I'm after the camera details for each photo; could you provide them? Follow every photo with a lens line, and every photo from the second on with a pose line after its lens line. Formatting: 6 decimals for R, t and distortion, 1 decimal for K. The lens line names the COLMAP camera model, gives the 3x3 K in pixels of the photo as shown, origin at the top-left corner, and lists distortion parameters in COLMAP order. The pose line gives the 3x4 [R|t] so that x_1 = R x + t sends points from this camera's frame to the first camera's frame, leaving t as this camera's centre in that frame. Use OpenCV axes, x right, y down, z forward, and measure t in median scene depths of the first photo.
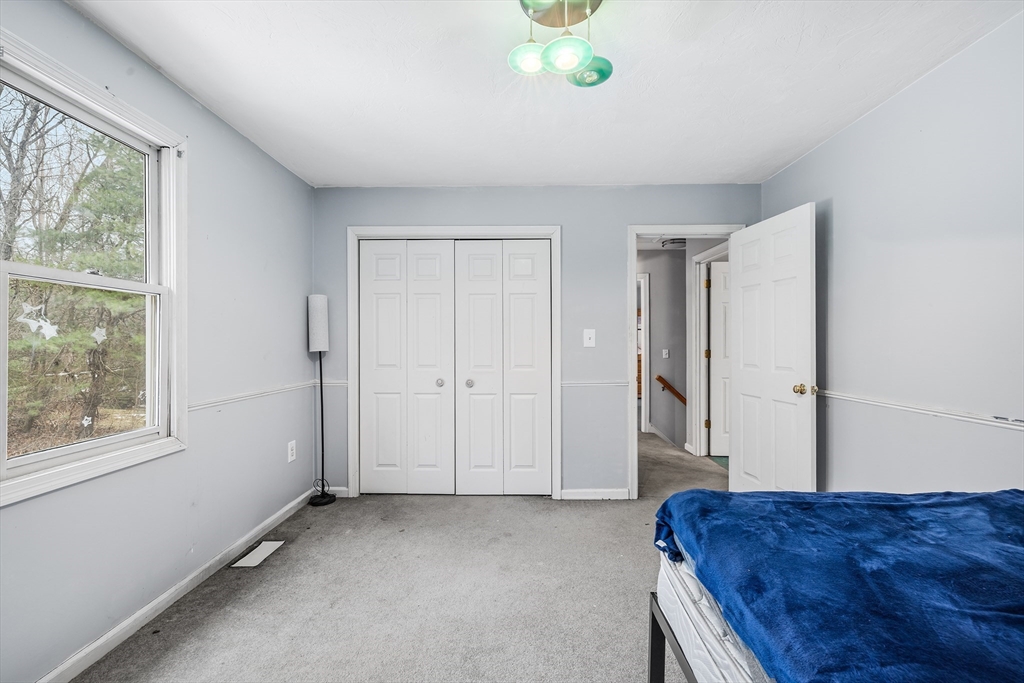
lens RADIAL K [[431.3, 0, 508.5], [0, 431.3, 340.1], [0, 0, 1]] dist [-0.000095, 0.000039]
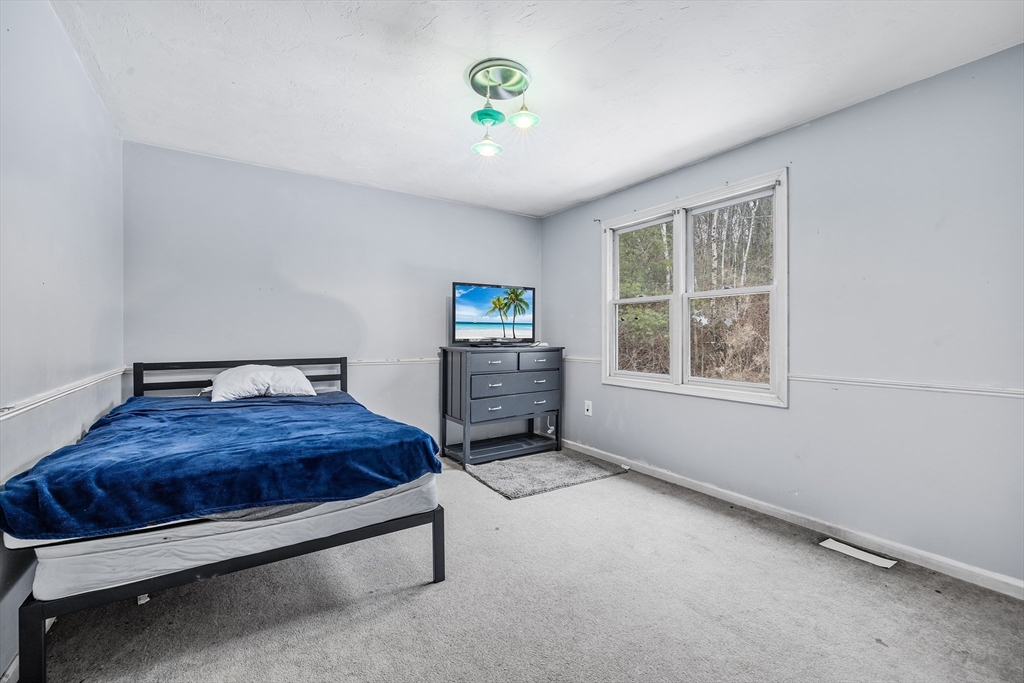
lens RADIAL K [[431.3, 0, 508.5], [0, 431.3, 340.1], [0, 0, 1]] dist [-0.000095, 0.000039]
pose [[-0.824677, -0.000515, -0.565604, 0.685730], [-0.001716, 0.999997, 0.001592, 0.051879], [0.565602, 0.002284, -0.824675, 1.653618]]
